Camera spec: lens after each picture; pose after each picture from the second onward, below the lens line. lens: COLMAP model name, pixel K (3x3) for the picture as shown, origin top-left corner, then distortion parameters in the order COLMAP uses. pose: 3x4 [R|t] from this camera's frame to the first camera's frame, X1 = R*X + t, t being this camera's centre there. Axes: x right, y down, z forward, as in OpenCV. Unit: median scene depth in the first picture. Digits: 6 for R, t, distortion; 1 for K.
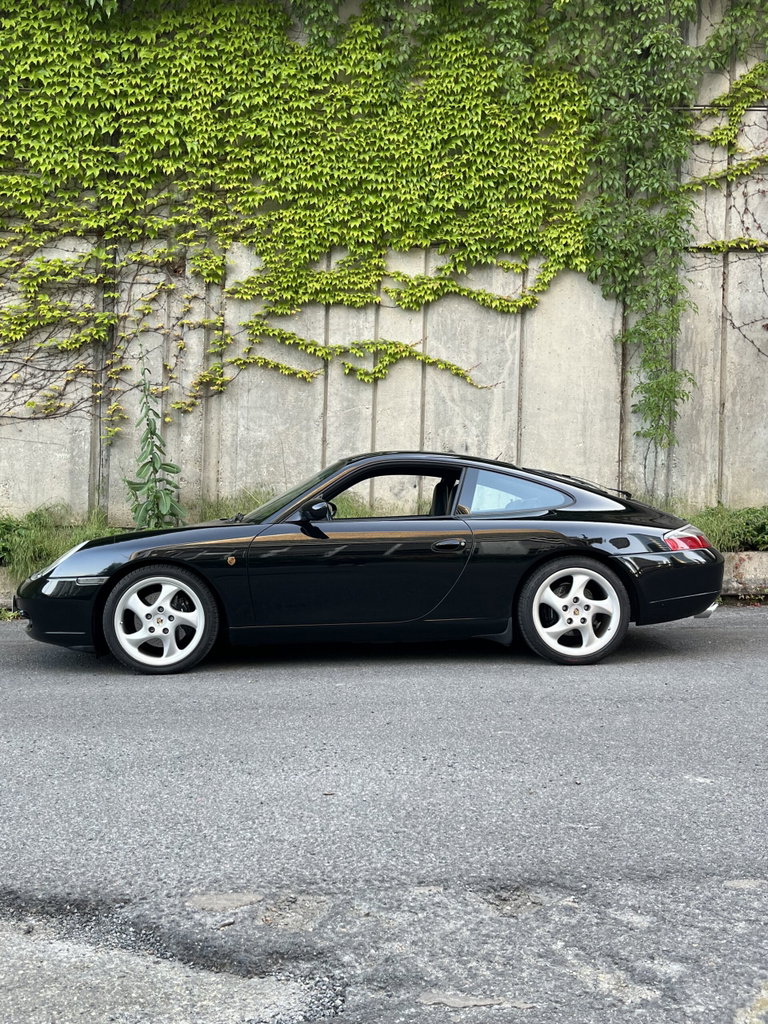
lens RADIAL K [[888.9, 0, 383.8], [0, 888.9, 511.9], [0, 0, 1]] dist [-0.004590, -0.017027]
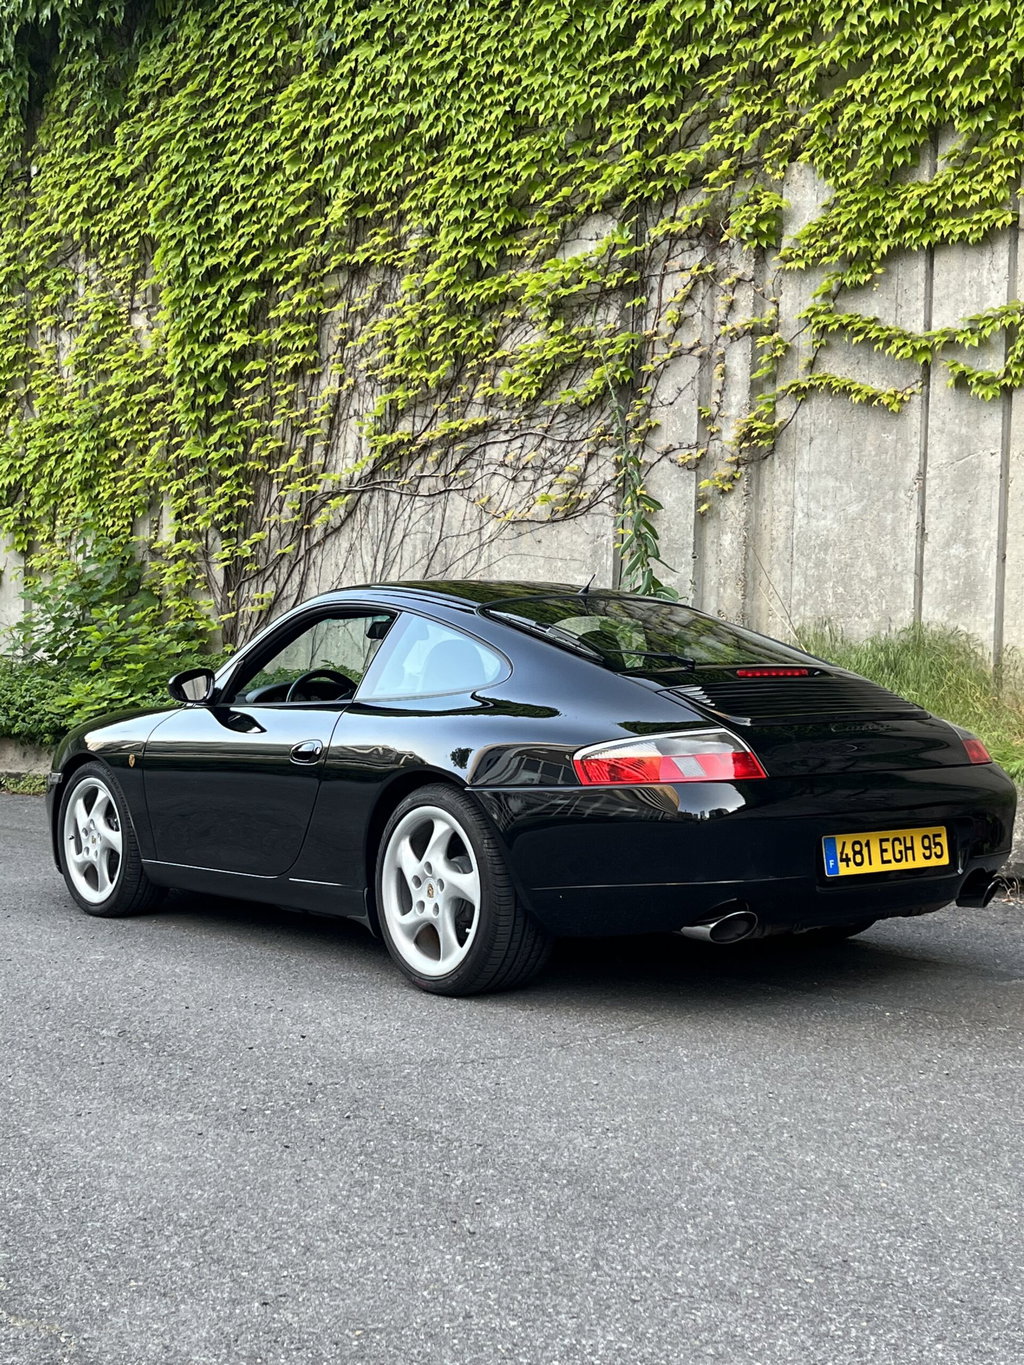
lens RADIAL K [[1798.3, 0, 511.8], [0, 1798.3, 682.6], [0, 0, 1]] dist [-0.035227, 0.000000]
pose [[0.583292, 0.009295, -0.812210, 0.607737], [0.009146, 0.999796, 0.018010, -0.014960], [0.812211, -0.017933, 0.583088, 0.237920]]
